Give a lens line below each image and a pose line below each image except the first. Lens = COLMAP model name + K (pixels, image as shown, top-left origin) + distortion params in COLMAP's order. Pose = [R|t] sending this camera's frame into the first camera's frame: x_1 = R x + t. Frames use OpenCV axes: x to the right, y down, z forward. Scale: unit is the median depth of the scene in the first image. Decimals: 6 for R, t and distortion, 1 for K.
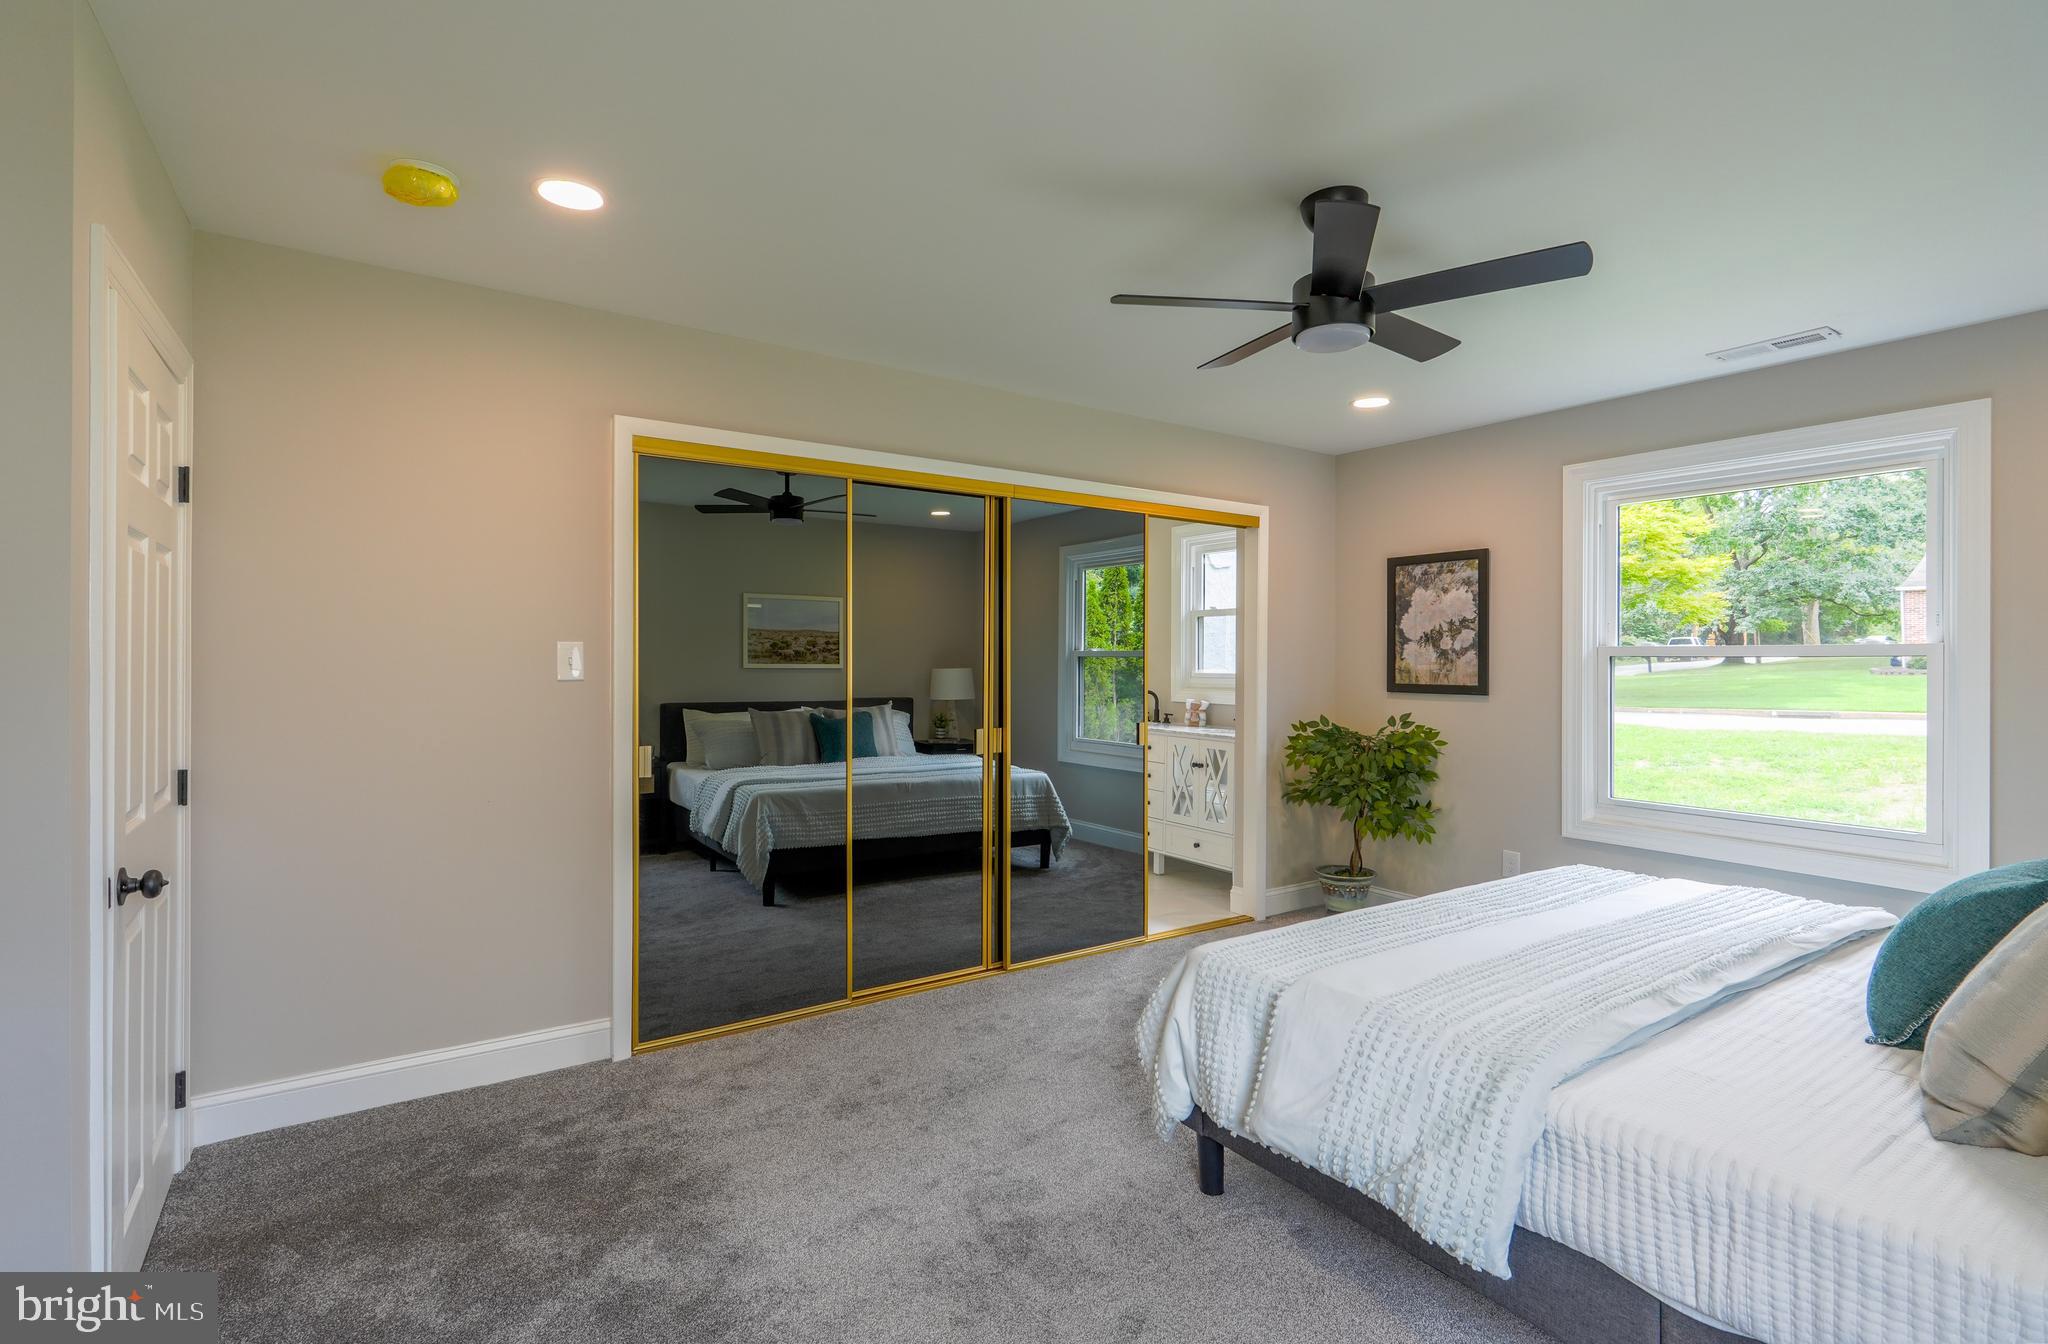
lens RADIAL K [[951.0, 0, 1018.8], [0, 951.0, 671.0], [0, 0, 1]] dist [-0.000337, -0.000082]
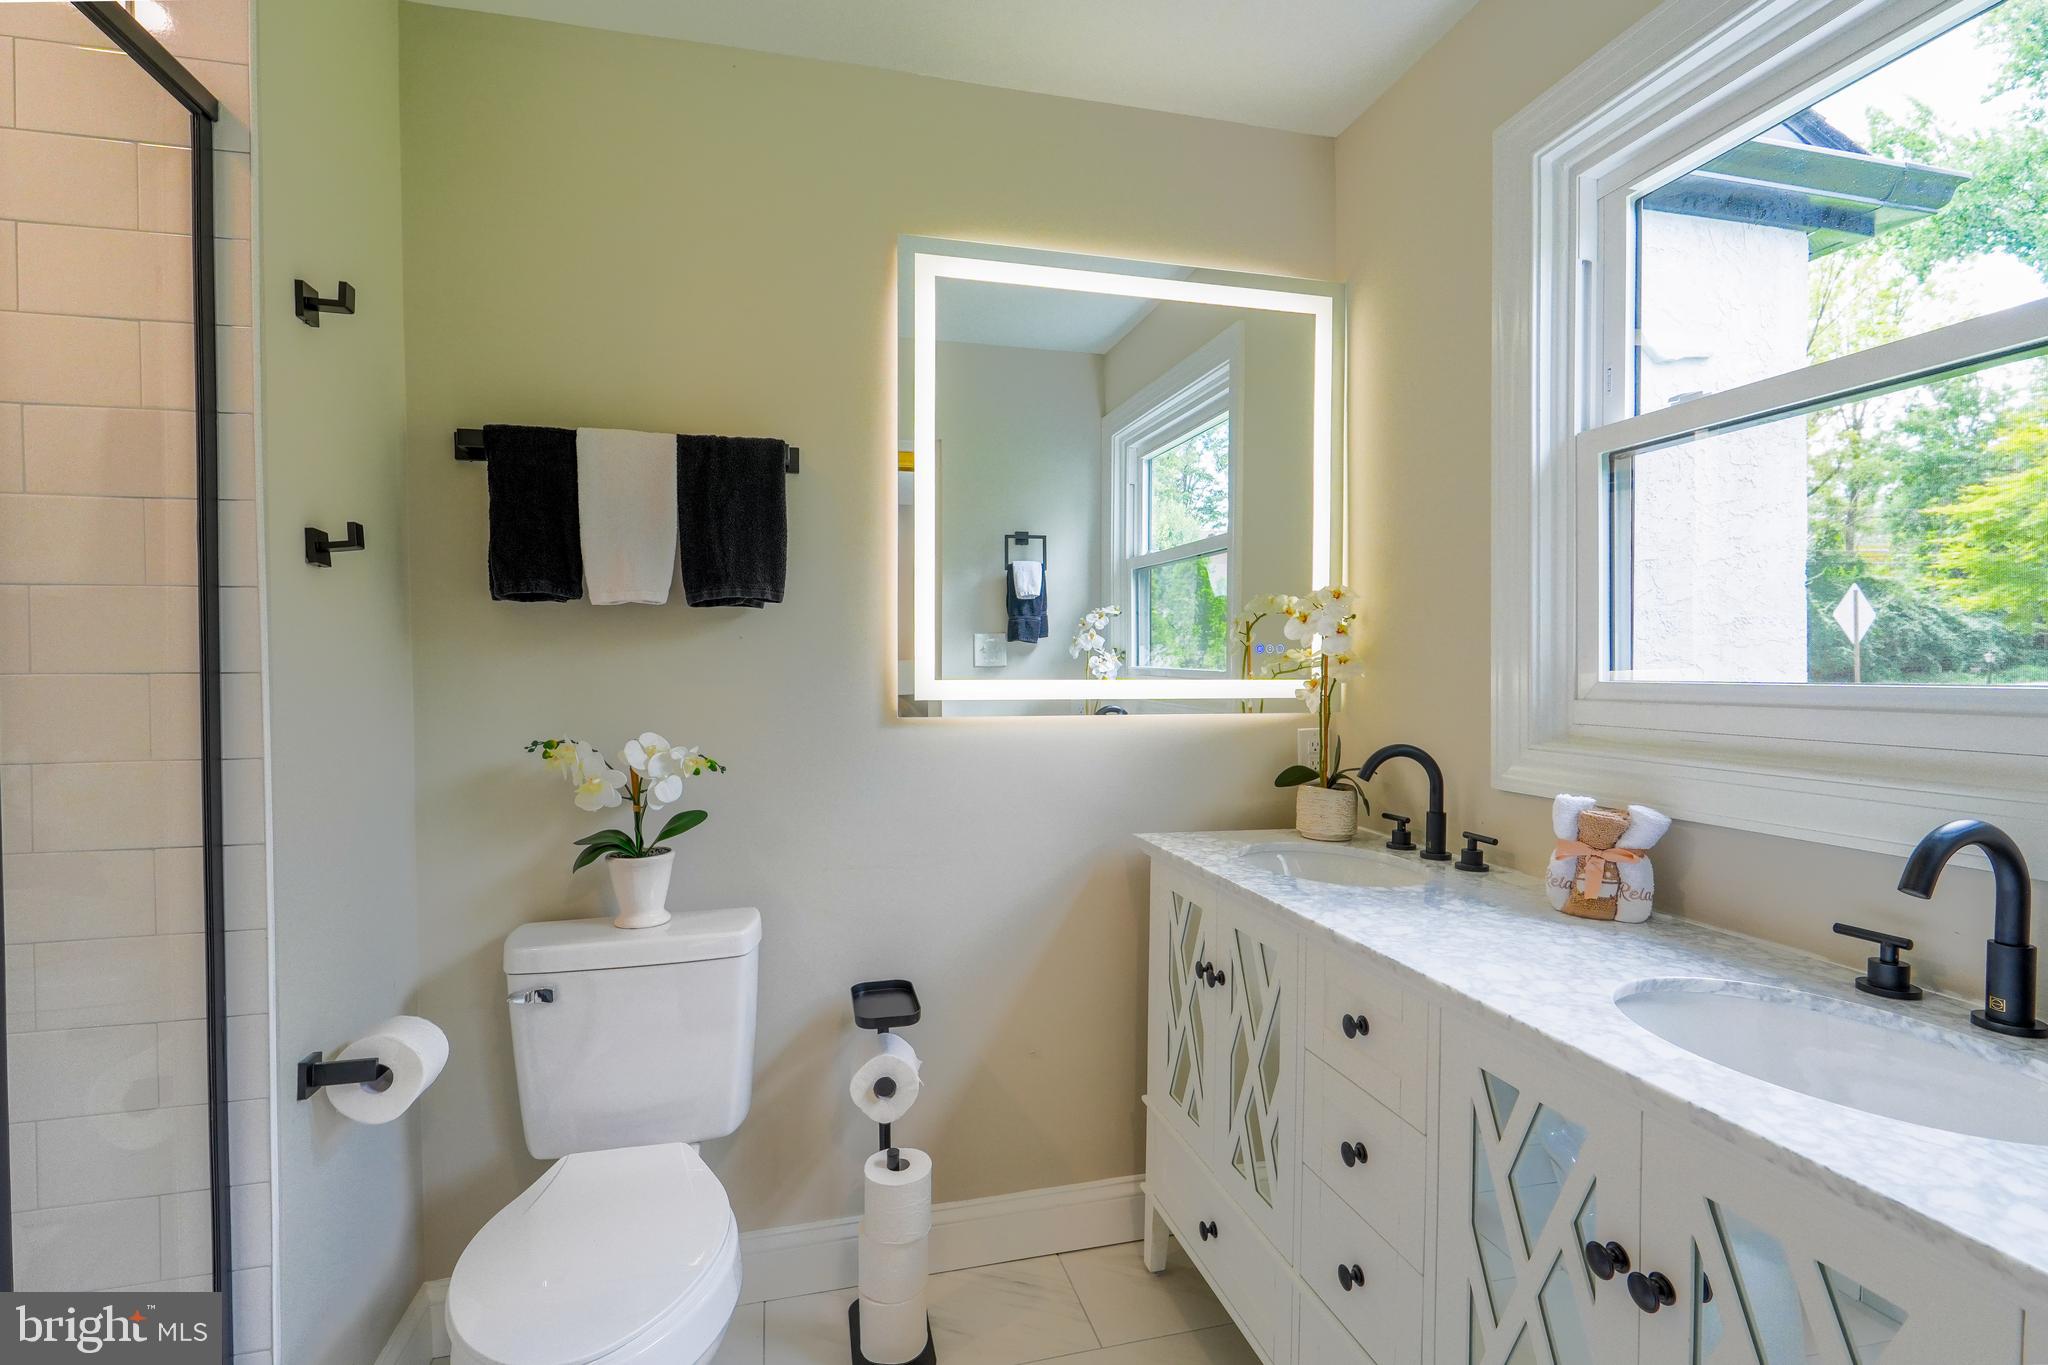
lens RADIAL K [[949.6, 0, 1024.7], [0, 949.6, 671.2], [0, 0, 1]] dist [0.000201, 0.000027]
pose [[0.939113, -0.005692, -0.343563, 0.141885], [0.010436, 0.999874, 0.011960, -0.005423], [0.343451, -0.014817, 0.939054, 0.778054]]
